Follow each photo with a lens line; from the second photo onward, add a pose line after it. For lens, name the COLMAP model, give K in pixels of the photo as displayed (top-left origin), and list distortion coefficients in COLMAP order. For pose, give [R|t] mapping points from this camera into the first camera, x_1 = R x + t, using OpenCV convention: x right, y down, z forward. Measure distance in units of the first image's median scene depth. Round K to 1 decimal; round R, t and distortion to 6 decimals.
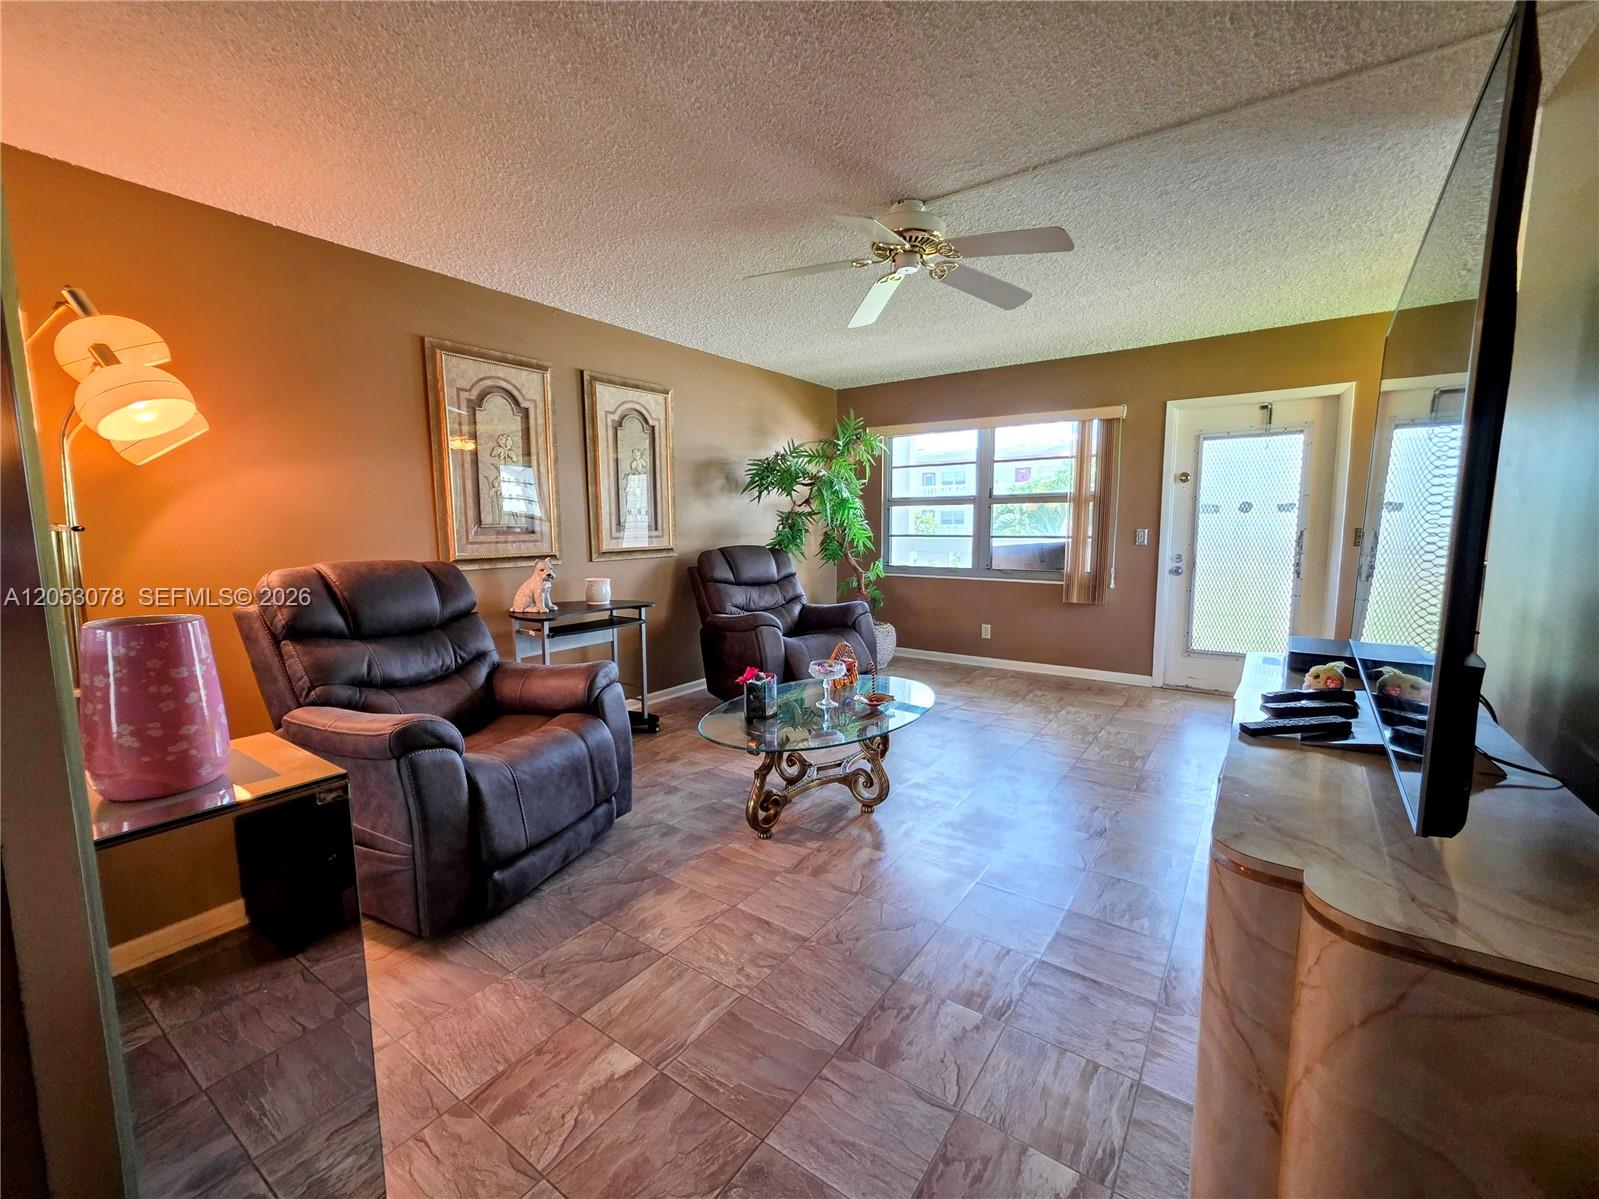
lens RADIAL K [[664.7, 0, 799.5], [0, 664.7, 599.5], [0, 0, 1]] dist [0.000473, -0.000071]
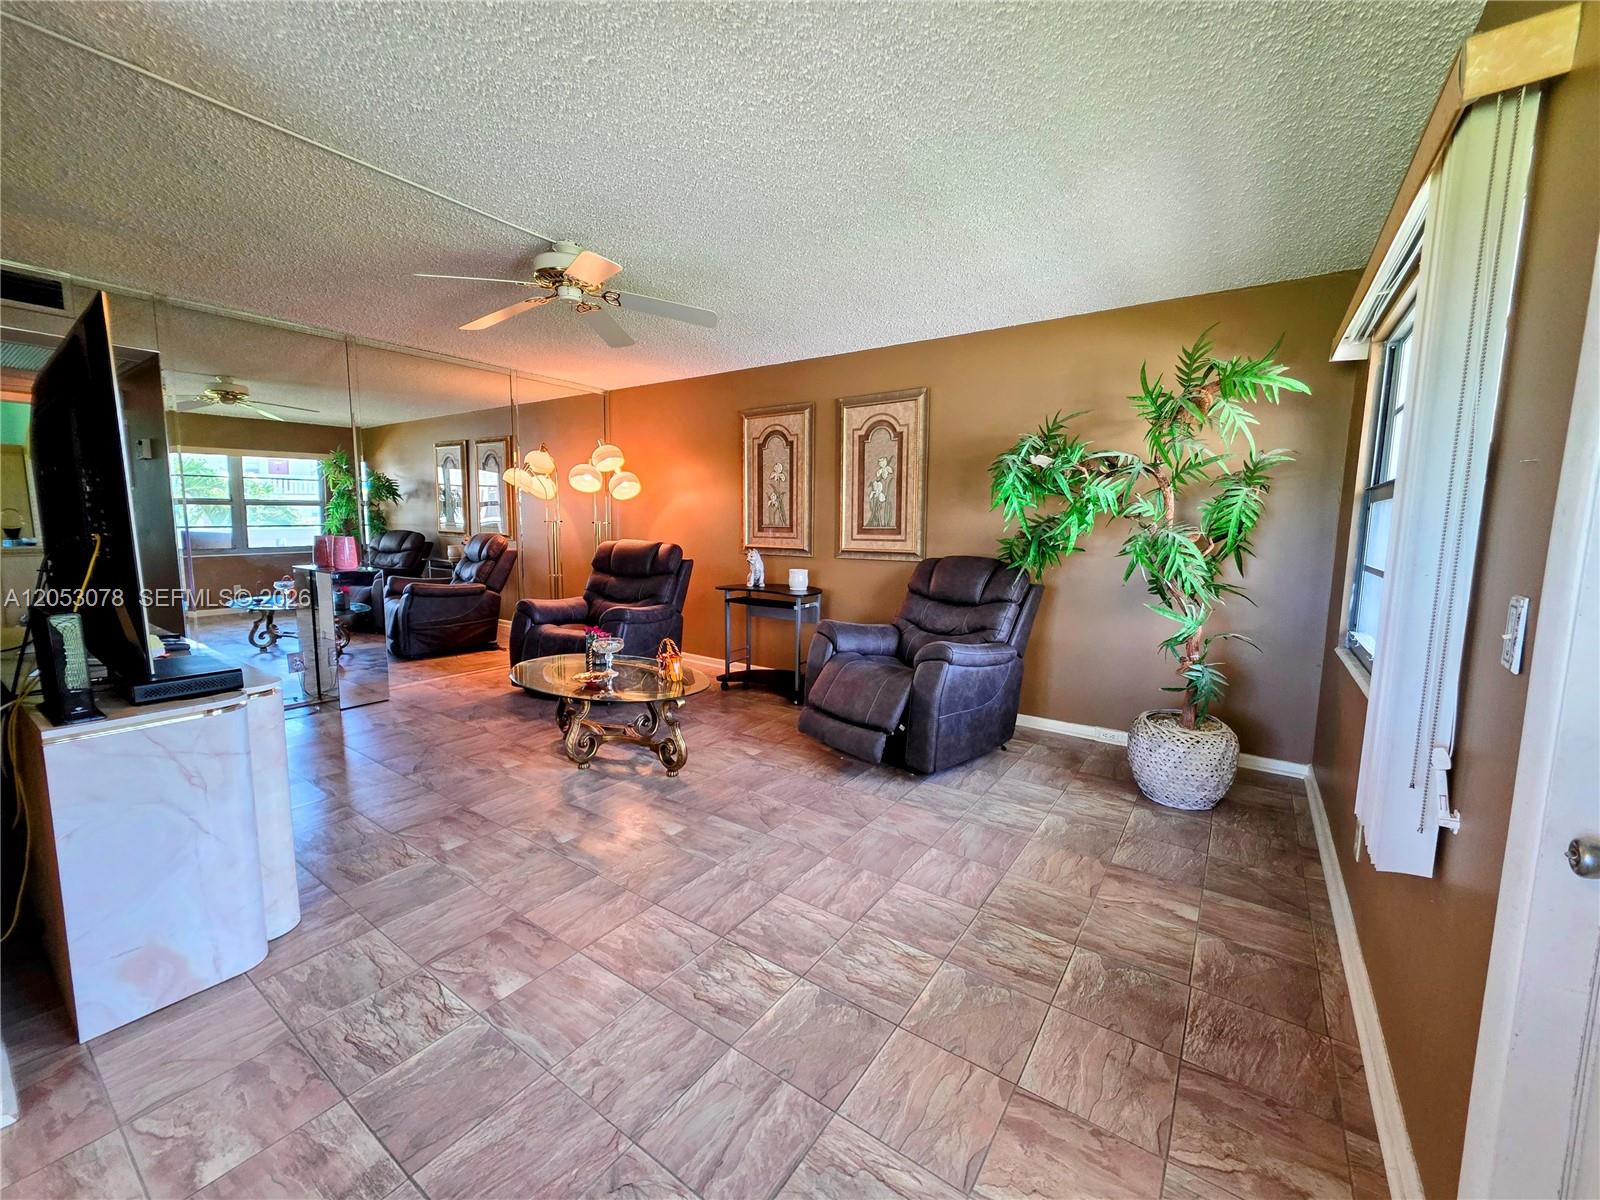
lens RADIAL K [[636.3, 0, 805.4], [0, 636.3, 595.6], [0, 0, 1]] dist [0.002543, -0.000059]
pose [[0.012470, 0.120698, -0.992611, 0.768932], [-0.130151, 0.984439, 0.118070, -0.108626], [0.991416, 0.127717, 0.027985, 0.846394]]
